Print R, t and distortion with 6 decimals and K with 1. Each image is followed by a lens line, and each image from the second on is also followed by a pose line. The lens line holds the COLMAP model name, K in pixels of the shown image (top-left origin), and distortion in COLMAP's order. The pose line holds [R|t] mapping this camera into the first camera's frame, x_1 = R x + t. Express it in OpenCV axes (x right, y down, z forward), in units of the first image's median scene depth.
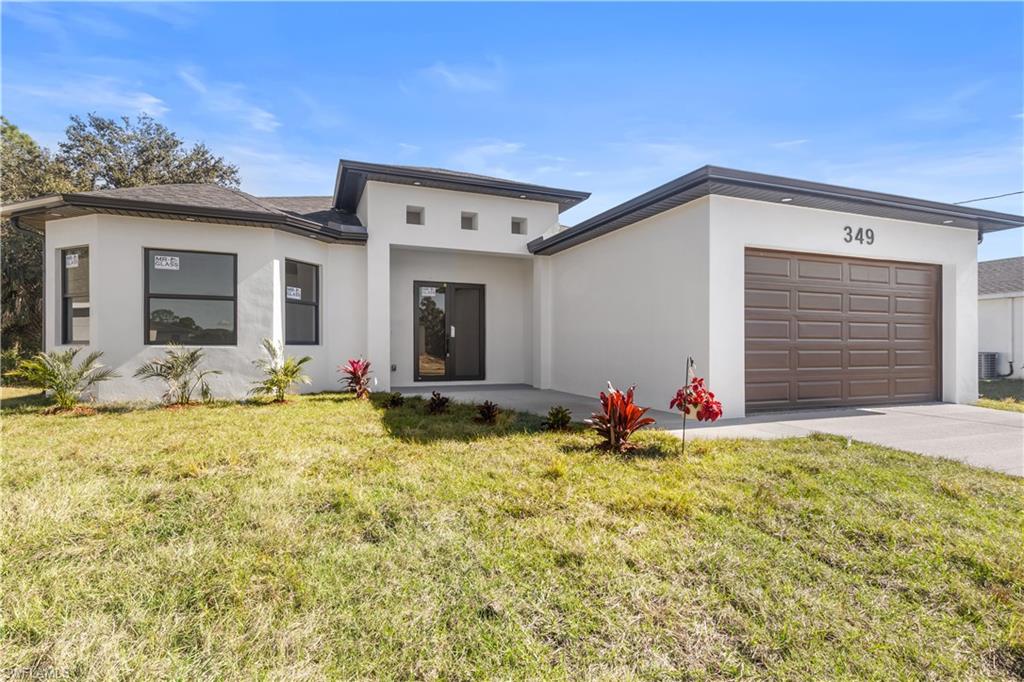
lens RADIAL K [[505.2, 0, 510.3], [0, 505.2, 345.2], [0, 0, 1]] dist [0.017320, 0.001995]
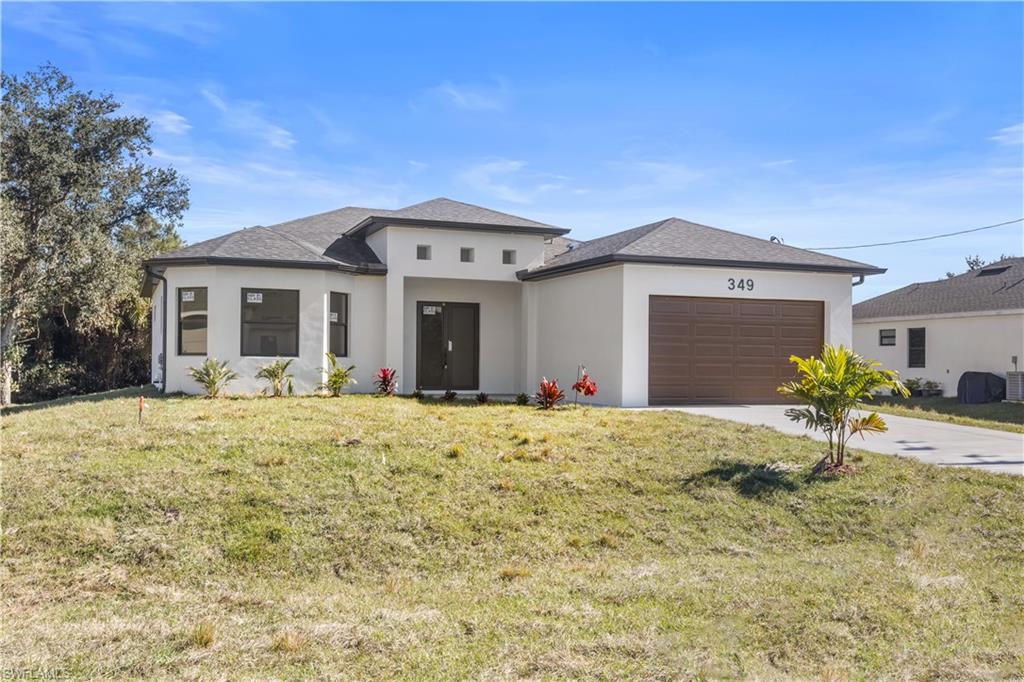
lens RADIAL K [[984.4, 0, 514.4], [0, 984.4, 335.8], [0, 0, 1]] dist [0.053915, 0.000000]
pose [[0.999951, 0.008432, -0.005157, 0.053511], [-0.008555, 0.999668, -0.024315, 0.002816], [0.004950, 0.024358, 0.999691, -1.606168]]
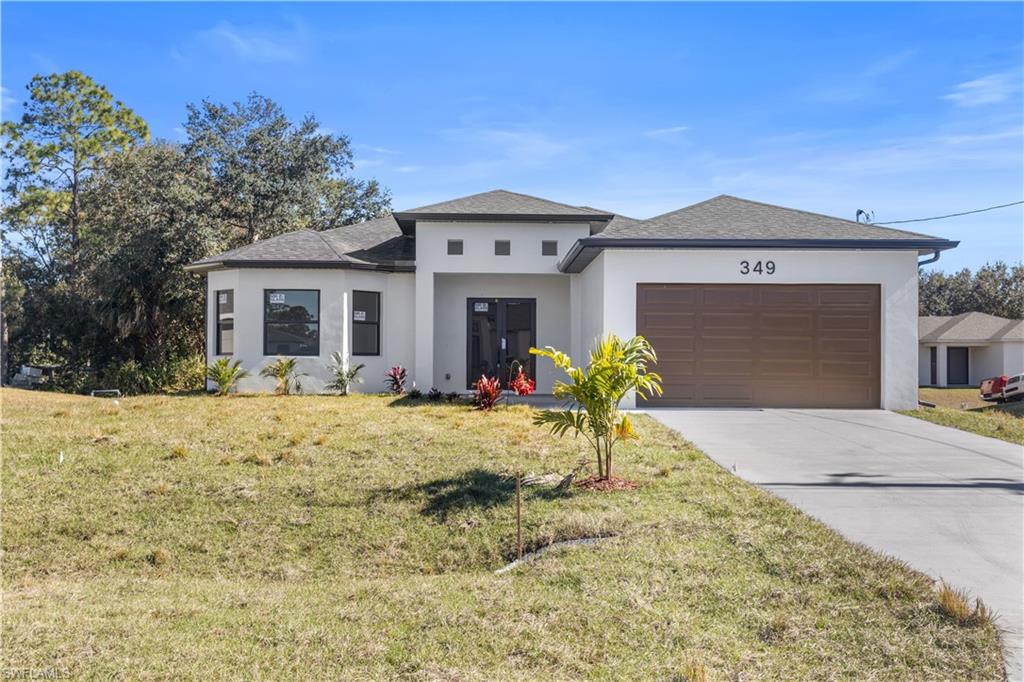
lens RADIAL K [[984.4, 0, 515.0], [0, 984.4, 344.0], [0, 0, 1]] dist [0.053915, 0.000000]
pose [[0.938956, -0.002638, -0.344028, 0.856746], [-0.003218, 0.999860, -0.016449, 0.009784], [0.344023, 0.016552, 0.938815, -1.295159]]
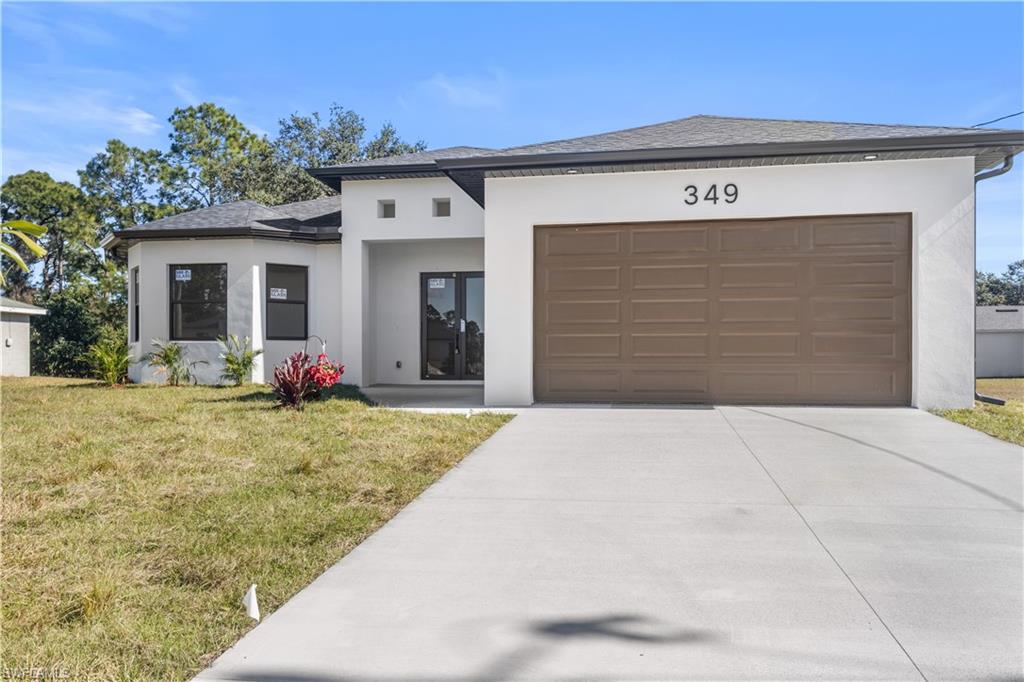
lens RADIAL K [[801.3, 0, 507.0], [0, 801.3, 343.8], [0, 0, 1]] dist [0.032075, -0.018806]
pose [[0.850286, -0.013079, -0.526158, 0.972099], [0.004556, 0.999837, -0.017491, 0.042417], [0.526301, 0.012476, 0.850207, -0.243498]]
